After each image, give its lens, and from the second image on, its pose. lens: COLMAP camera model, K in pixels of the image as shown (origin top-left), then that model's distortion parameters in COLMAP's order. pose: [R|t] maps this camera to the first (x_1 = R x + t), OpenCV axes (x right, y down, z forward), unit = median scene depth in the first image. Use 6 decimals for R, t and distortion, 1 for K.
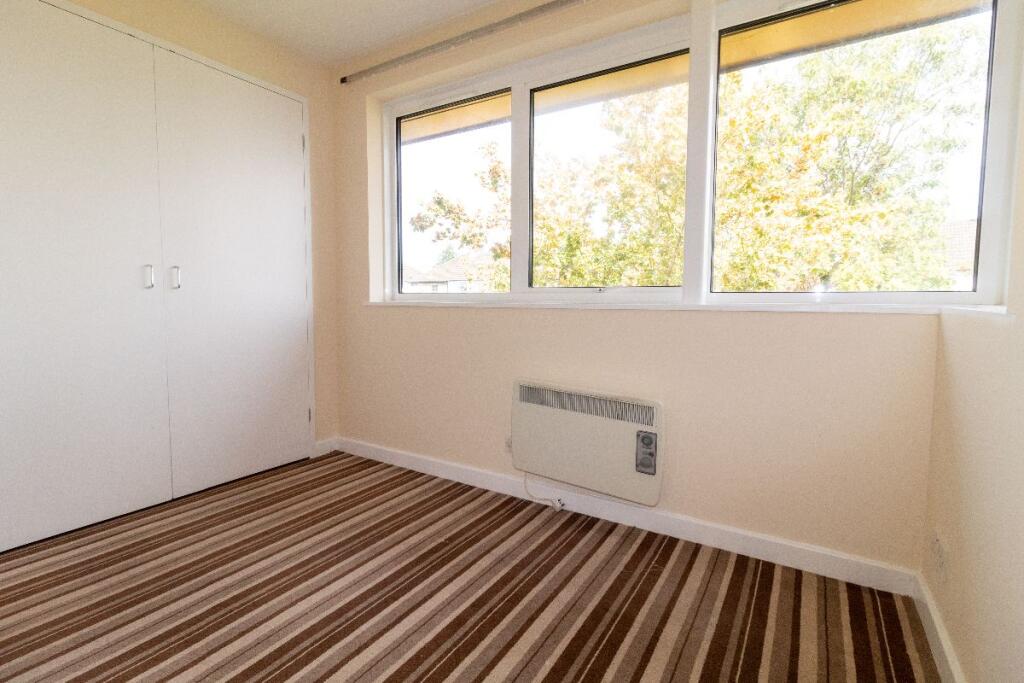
lens RADIAL K [[483.0, 0, 506.3], [0, 483.0, 344.3], [0, 0, 1]] dist [0.001003, -0.000359]
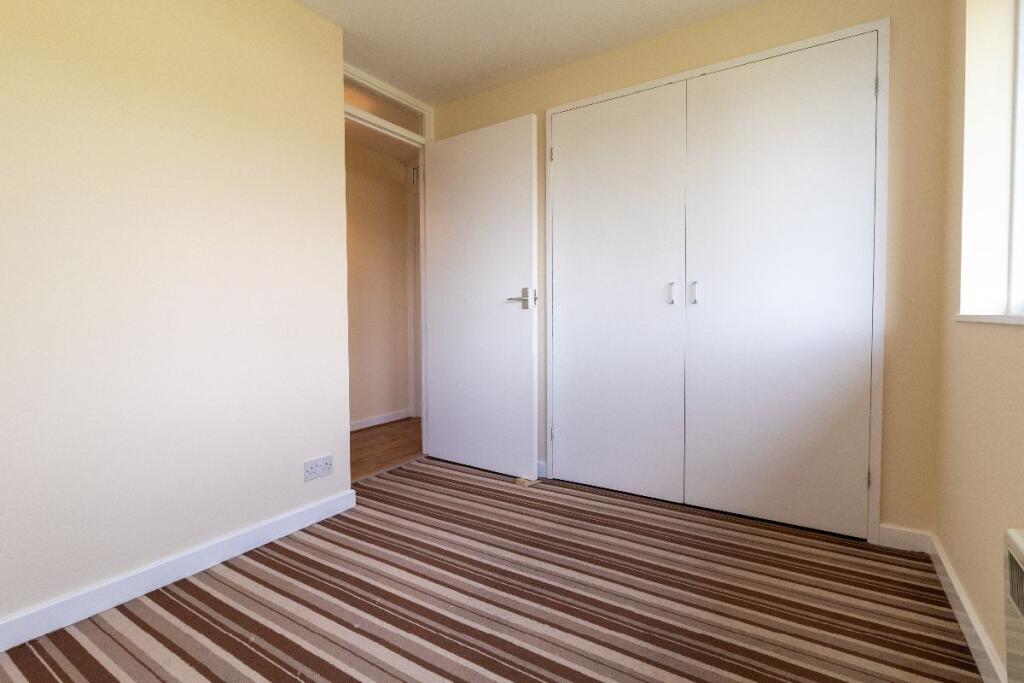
lens RADIAL K [[483.0, 0, 505.1], [0, 483.0, 335.9], [0, 0, 1]] dist [0.001003, -0.000359]
pose [[-0.016418, 0.029073, -0.999442, 0.343359], [-0.084203, 0.995986, 0.030355, -0.039486], [0.996313, 0.084654, -0.013904, 0.589195]]
